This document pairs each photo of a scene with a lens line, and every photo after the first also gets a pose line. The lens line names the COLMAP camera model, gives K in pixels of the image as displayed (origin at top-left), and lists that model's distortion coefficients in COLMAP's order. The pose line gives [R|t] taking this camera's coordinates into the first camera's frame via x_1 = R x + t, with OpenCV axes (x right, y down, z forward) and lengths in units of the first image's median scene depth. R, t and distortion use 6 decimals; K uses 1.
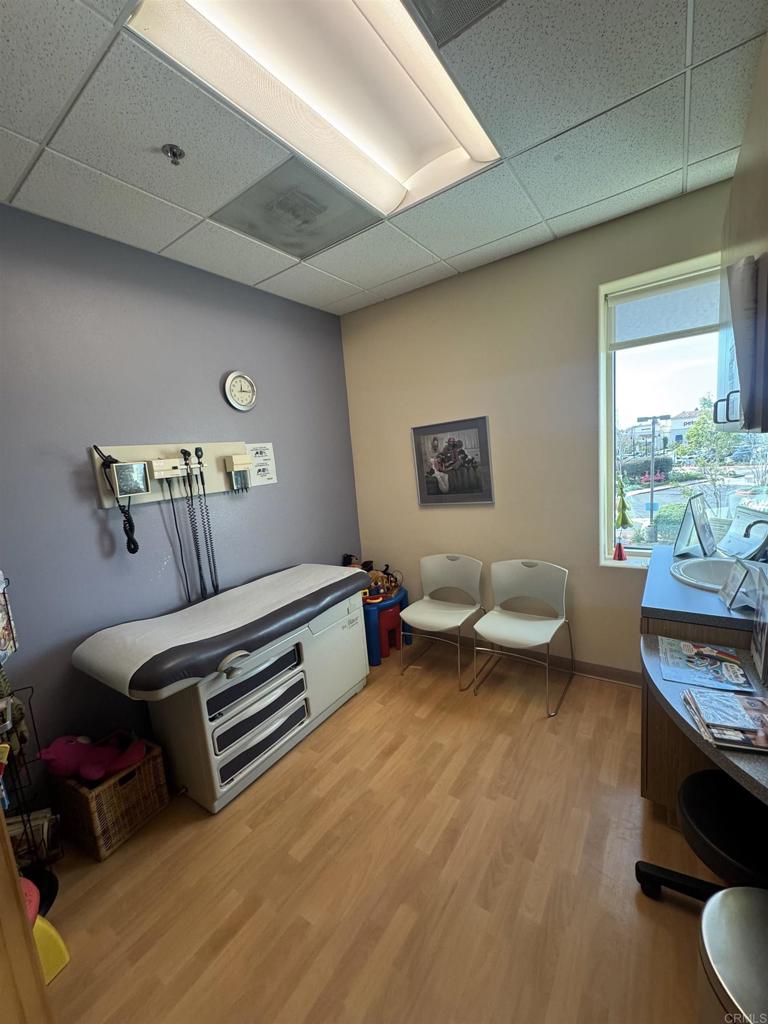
lens RADIAL K [[405.3, 0, 382.0], [0, 405.3, 507.8], [0, 0, 1]] dist [-0.007980, -0.000021]
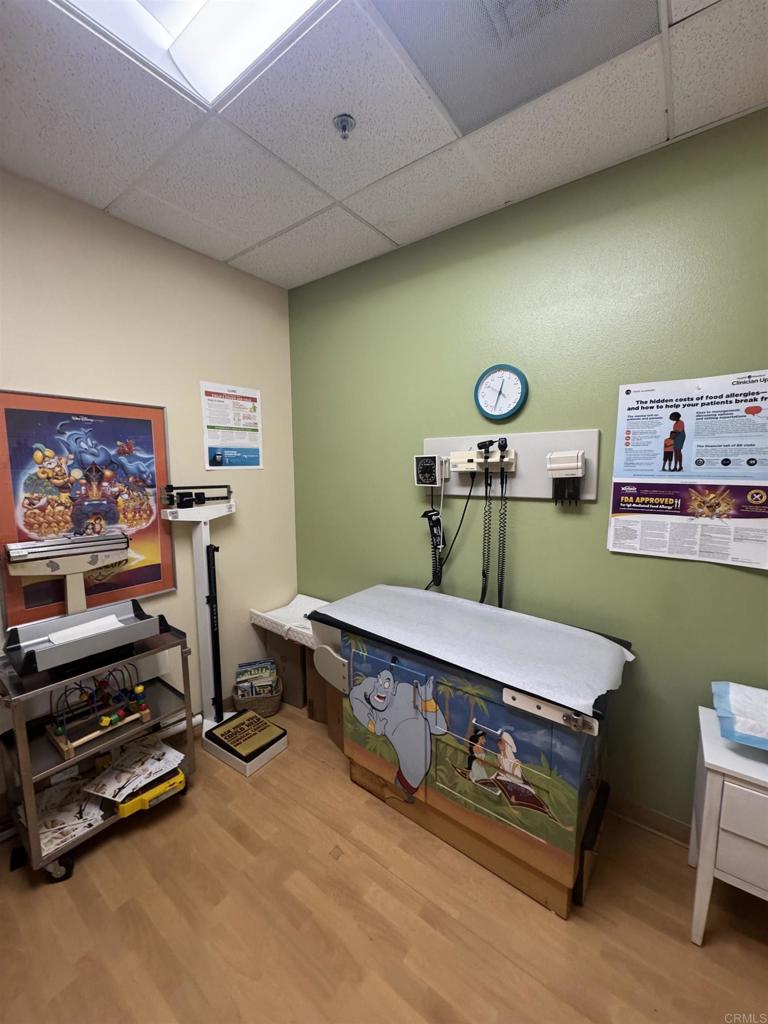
lens RADIAL K [[405.3, 0, 387.6], [0, 405.3, 514.0], [0, 0, 1]] dist [-0.007980, -0.000021]
pose [[-0.010499, 0.211783, -0.977260, 0.417035], [-0.147856, 0.966242, 0.210984, -0.155533], [0.988953, 0.146709, 0.021169, 0.858558]]
